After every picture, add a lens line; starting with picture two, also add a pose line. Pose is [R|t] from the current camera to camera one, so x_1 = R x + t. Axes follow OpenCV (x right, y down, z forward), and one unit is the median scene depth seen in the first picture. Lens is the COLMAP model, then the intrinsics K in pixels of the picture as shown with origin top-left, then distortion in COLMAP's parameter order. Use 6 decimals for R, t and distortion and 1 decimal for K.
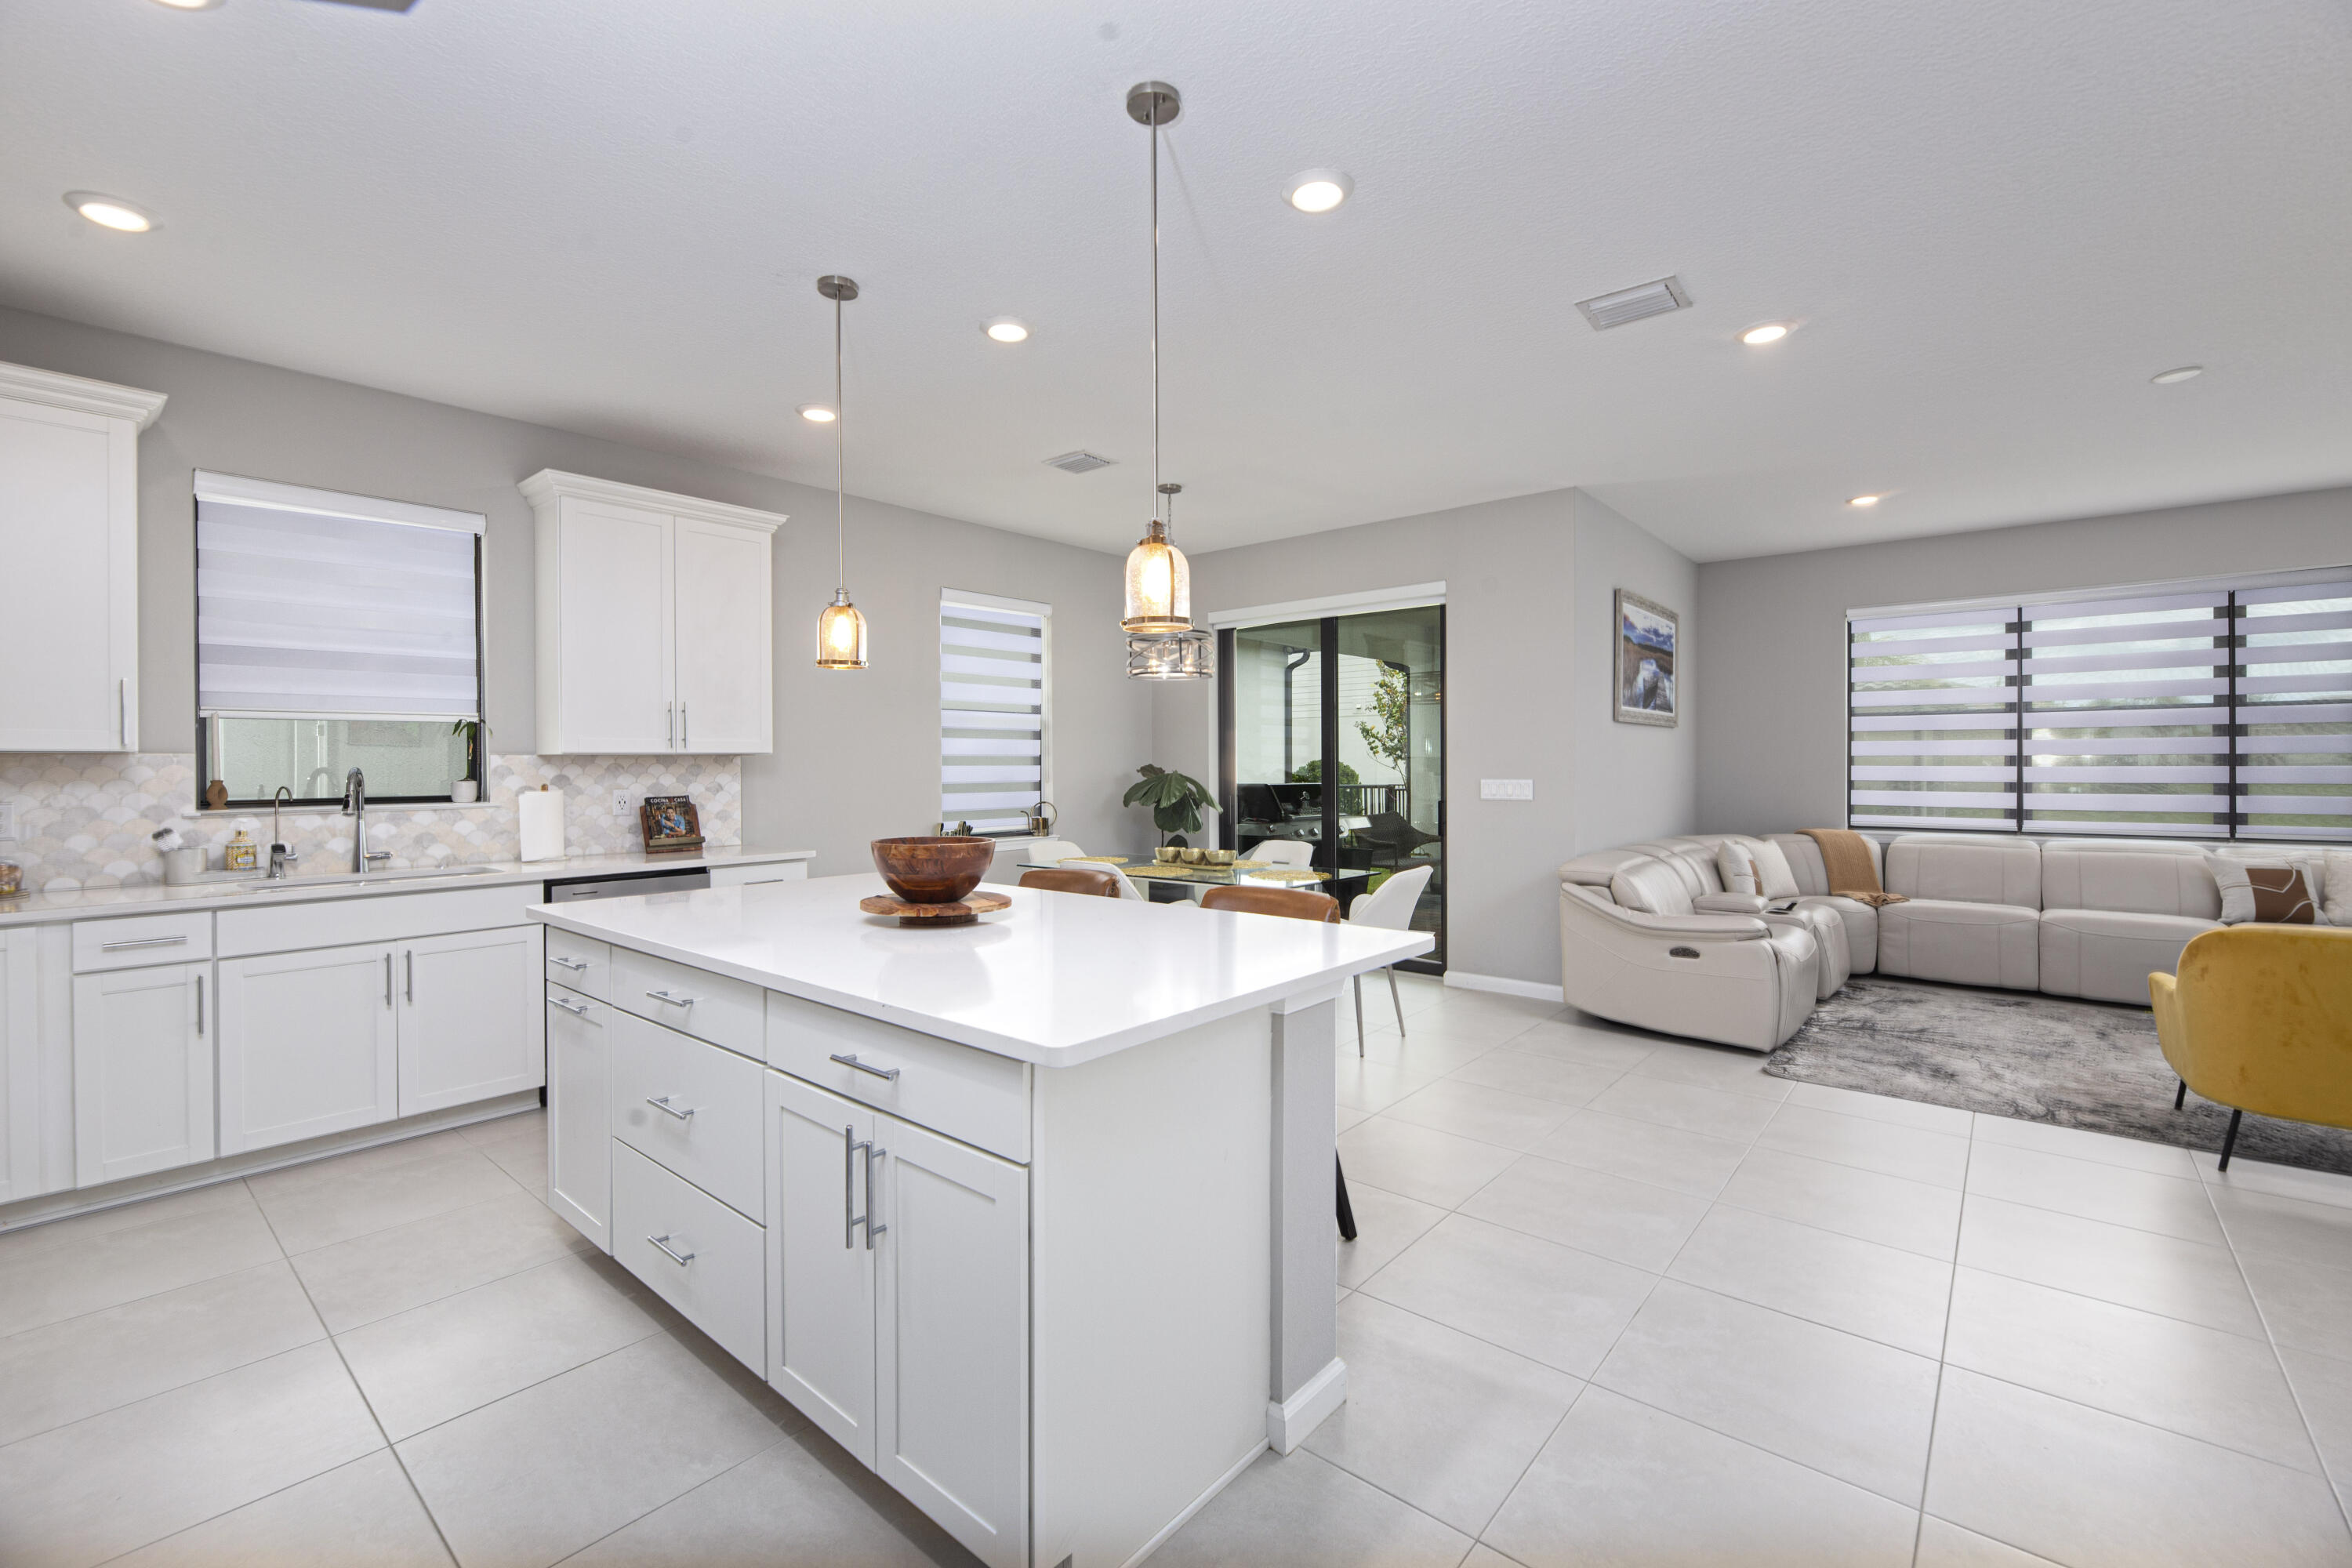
lens RADIAL K [[1024.2, 0, 1163.5], [0, 1024.2, 775.5], [0, 0, 1]] dist [-0.002473, -0.001713]
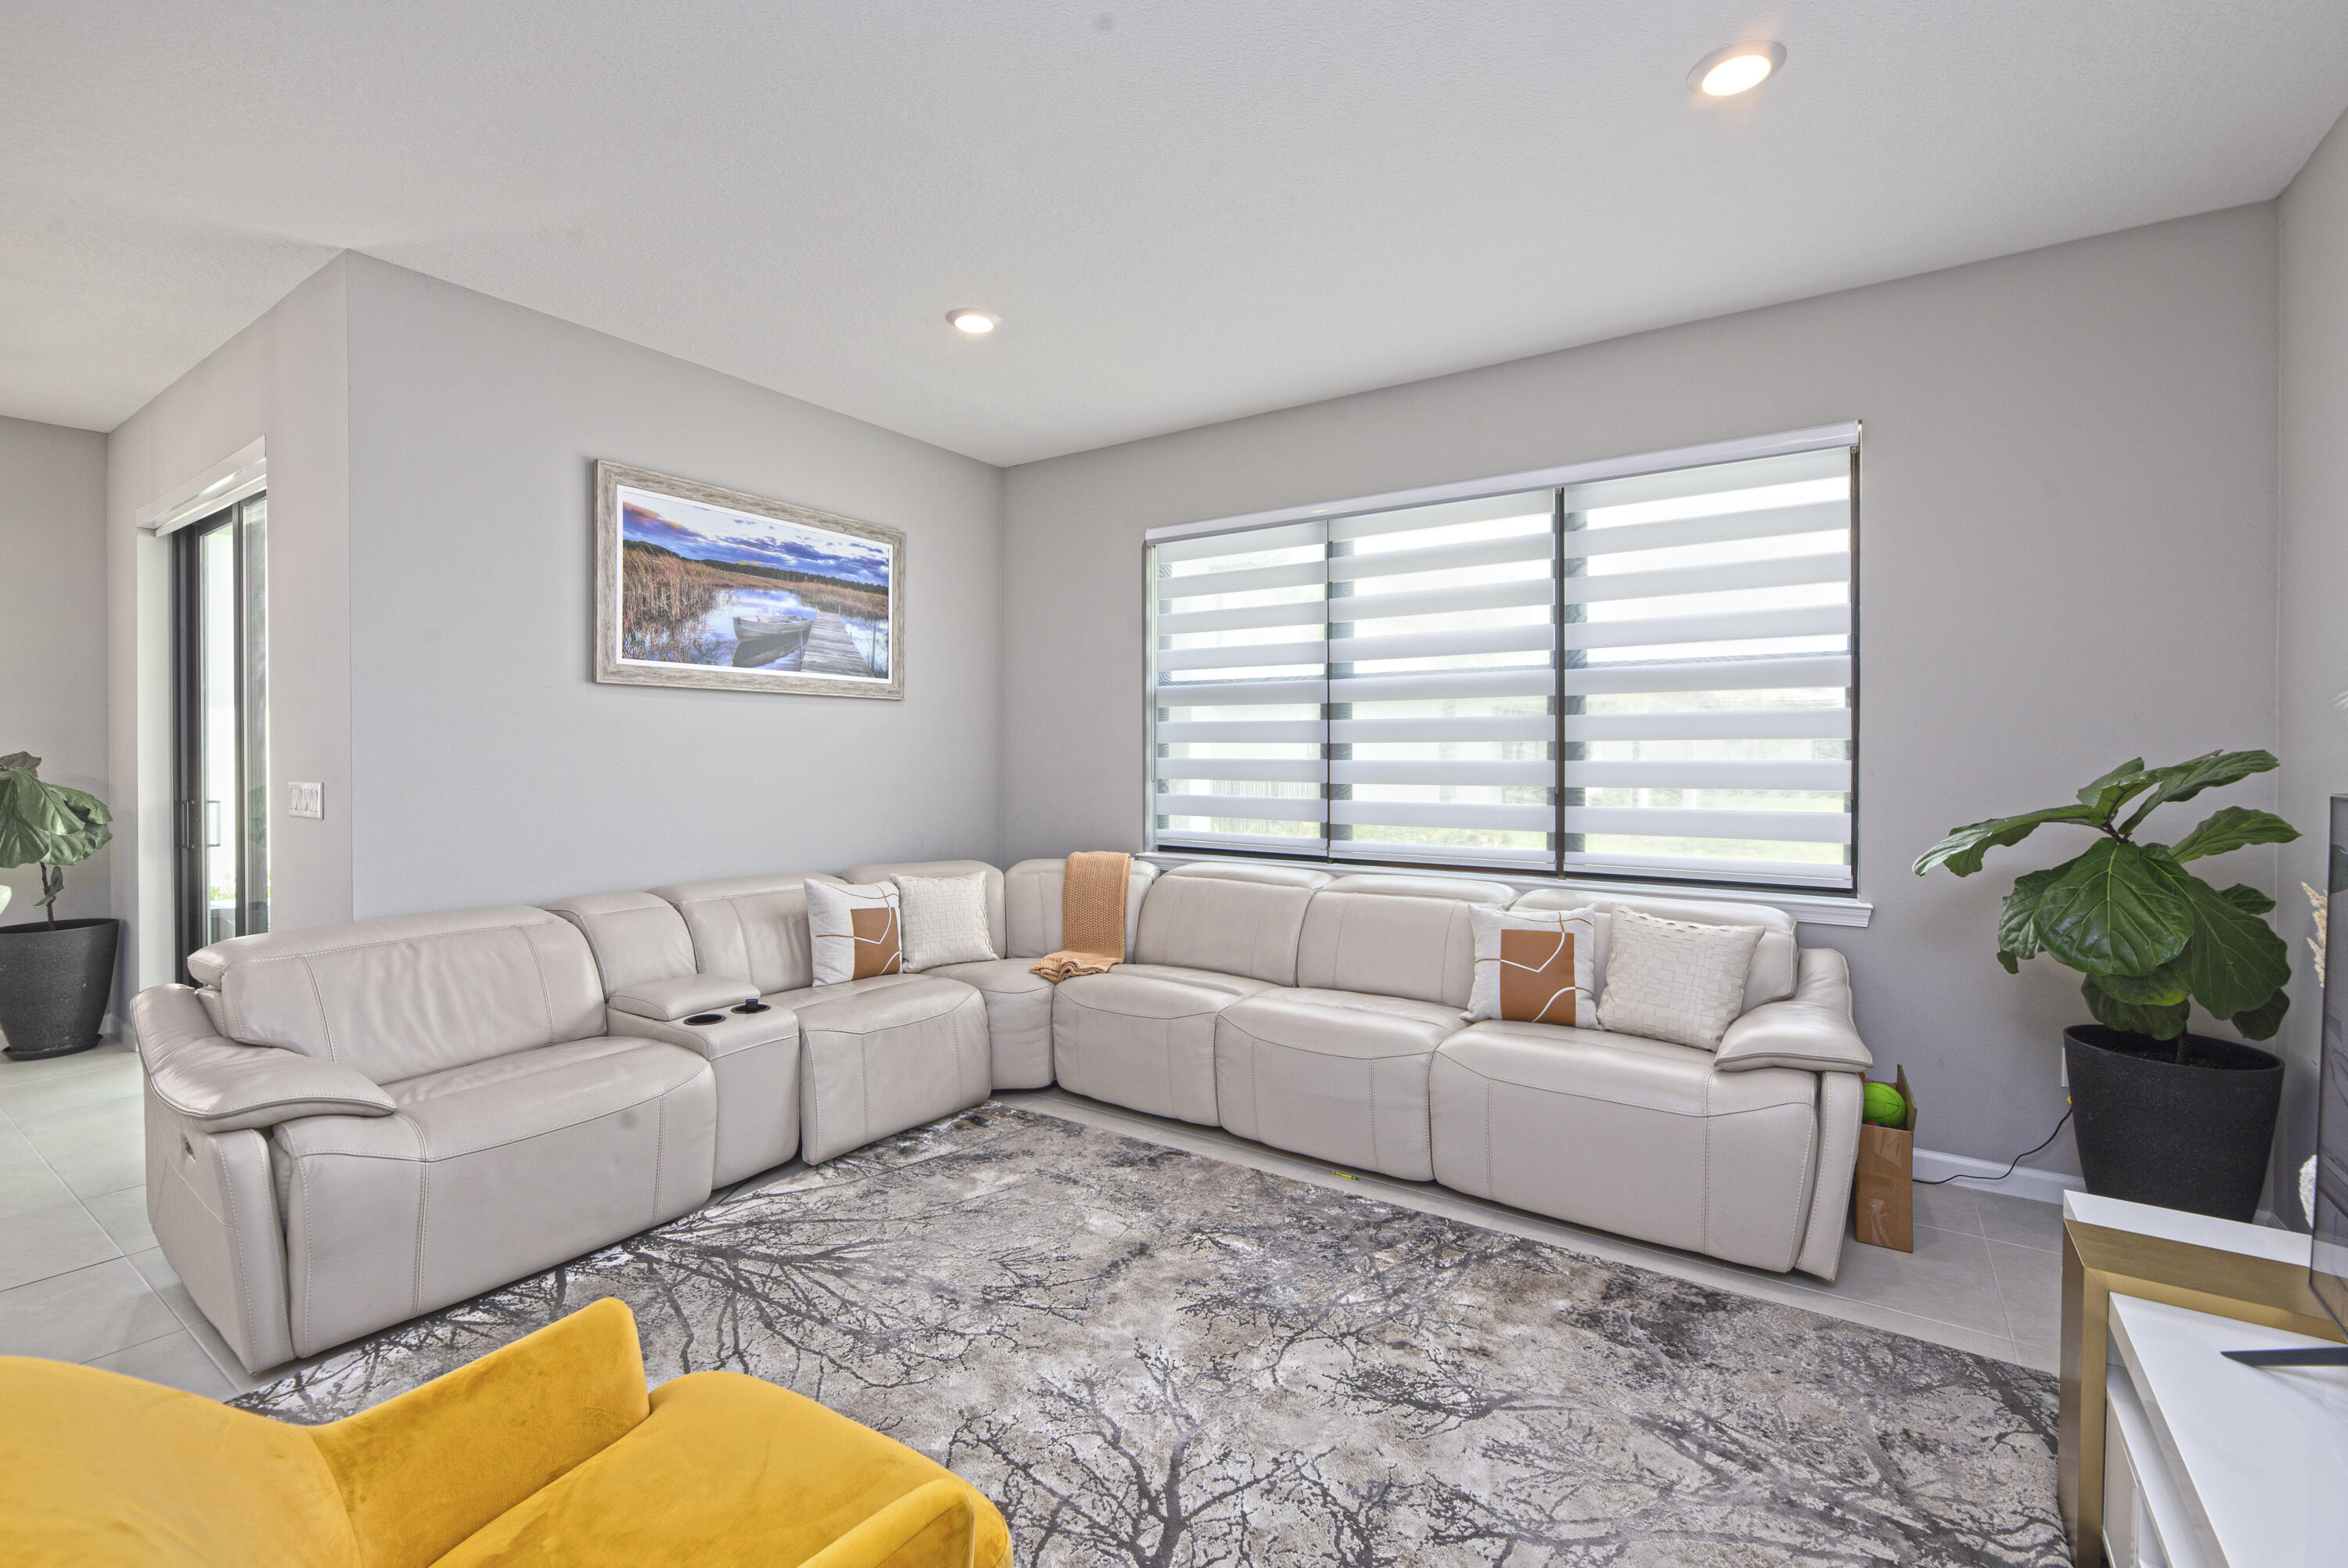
lens RADIAL K [[1022.3, 0, 1246.0], [0, 1022.3, 762.5], [0, 0, 1]] dist [-0.002473, -0.001713]
pose [[0.994043, 0.001762, 0.108970, 0.723190], [-0.001427, 0.999994, -0.003144, -0.005023], [-0.108975, 0.002969, 0.994040, 0.353975]]
